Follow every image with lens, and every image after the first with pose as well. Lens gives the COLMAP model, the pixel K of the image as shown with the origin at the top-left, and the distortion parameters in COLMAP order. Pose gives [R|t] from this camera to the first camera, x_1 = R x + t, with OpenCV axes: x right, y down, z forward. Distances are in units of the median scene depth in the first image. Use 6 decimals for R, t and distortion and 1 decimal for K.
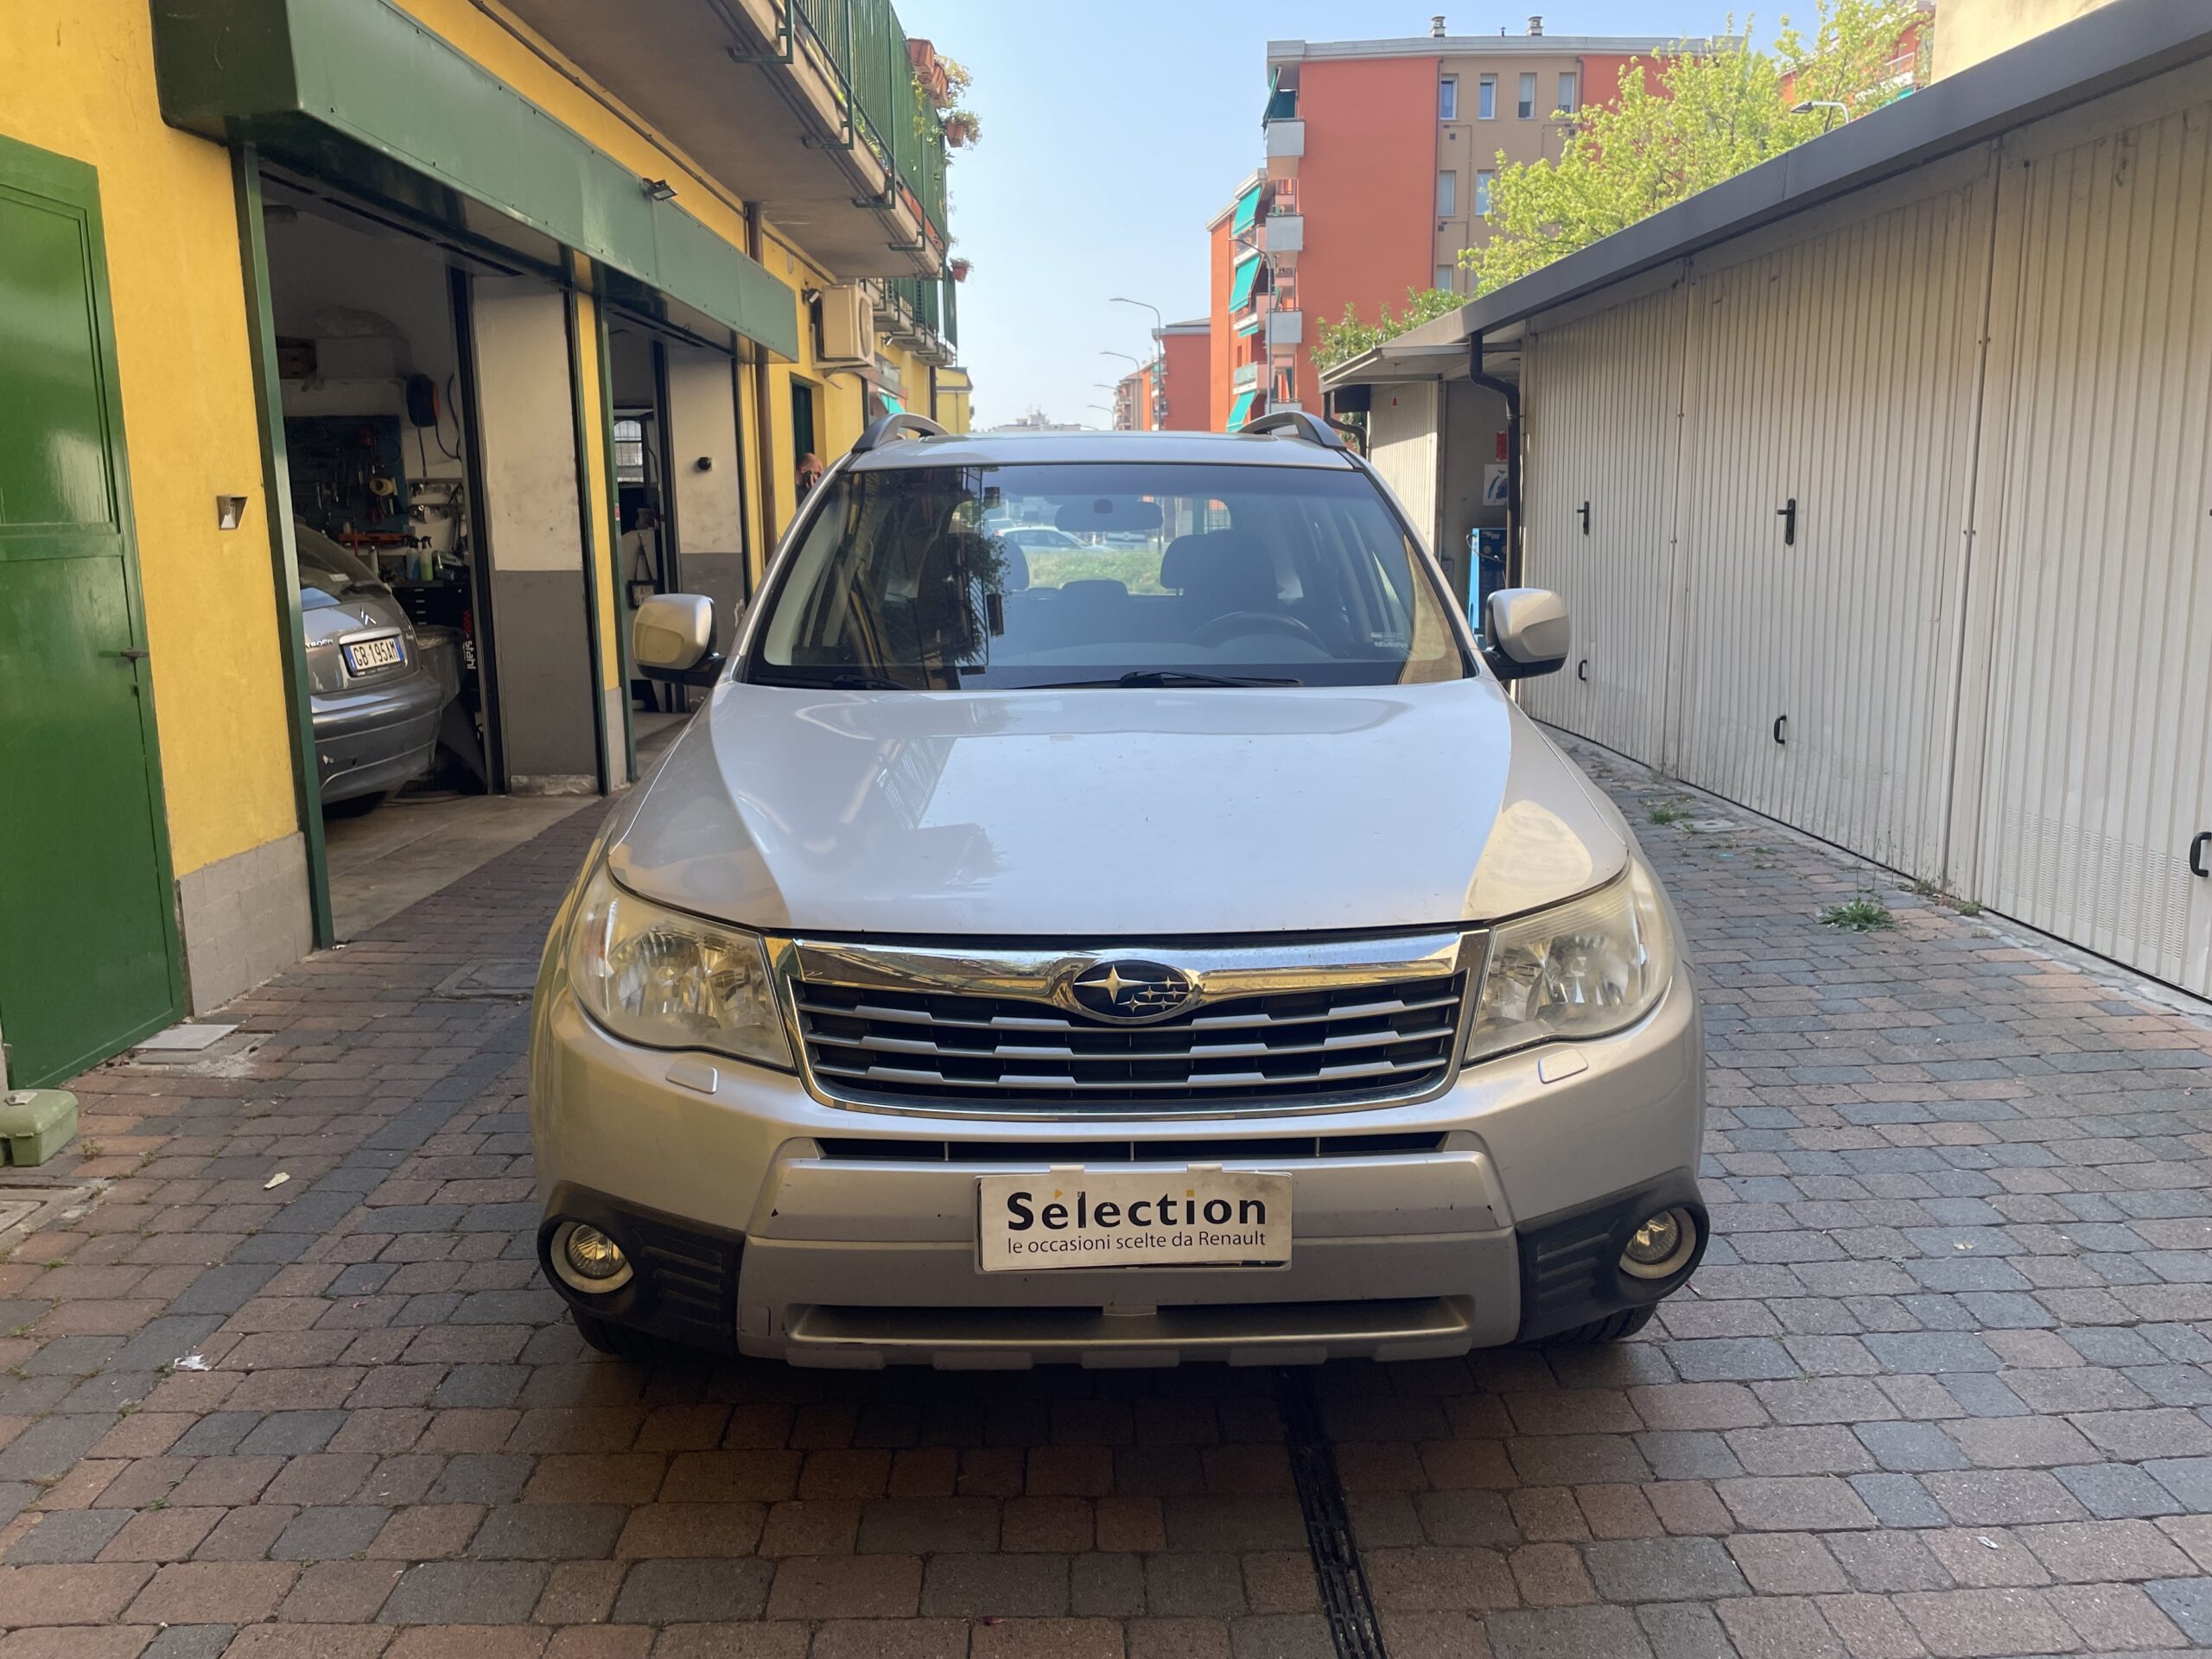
lens RADIAL K [[1668.8, 0, 1104.0], [0, 1668.8, 789.5], [0, 0, 1]] dist [0.087251, -0.104859]
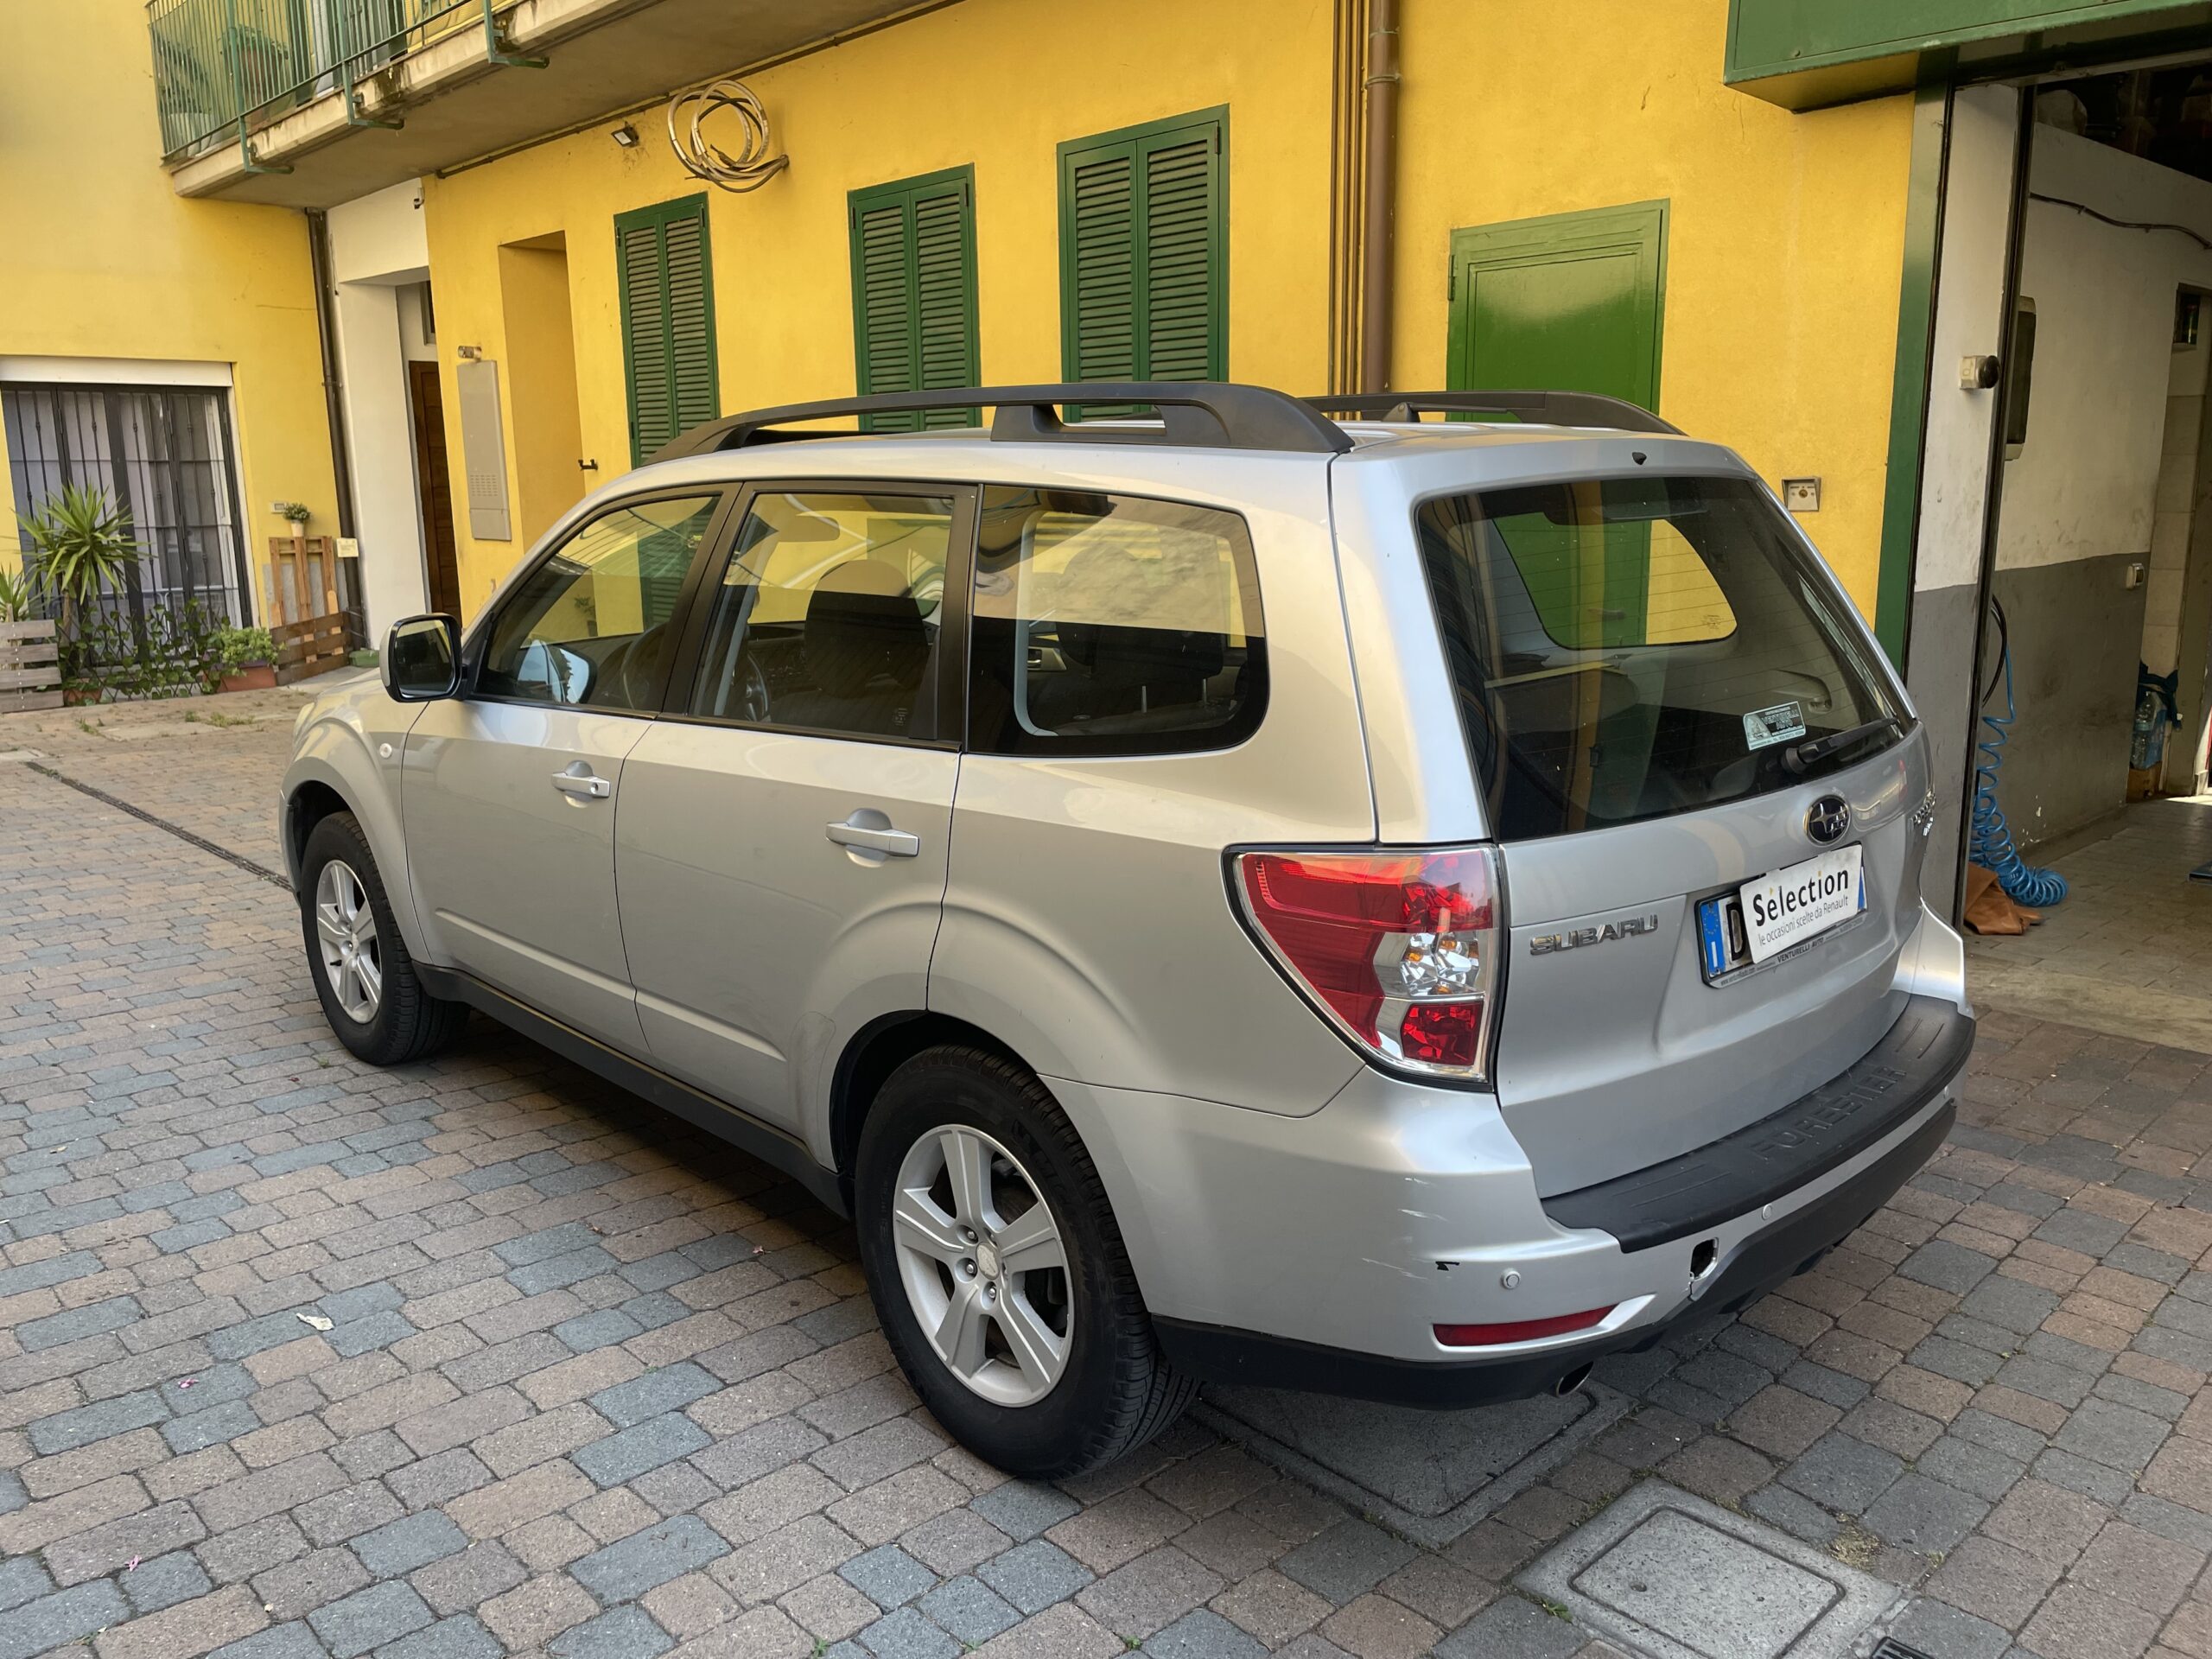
lens RADIAL K [[1675.1, 0, 1105.1], [0, 1675.1, 781.9], [0, 0, 1]] dist [0.084892, -0.117038]
pose [[-0.735251, 0.144237, -0.662270, 0.585129], [-0.087572, 0.948690, 0.303840, -0.340489], [0.672114, 0.281395, -0.684894, 1.835369]]
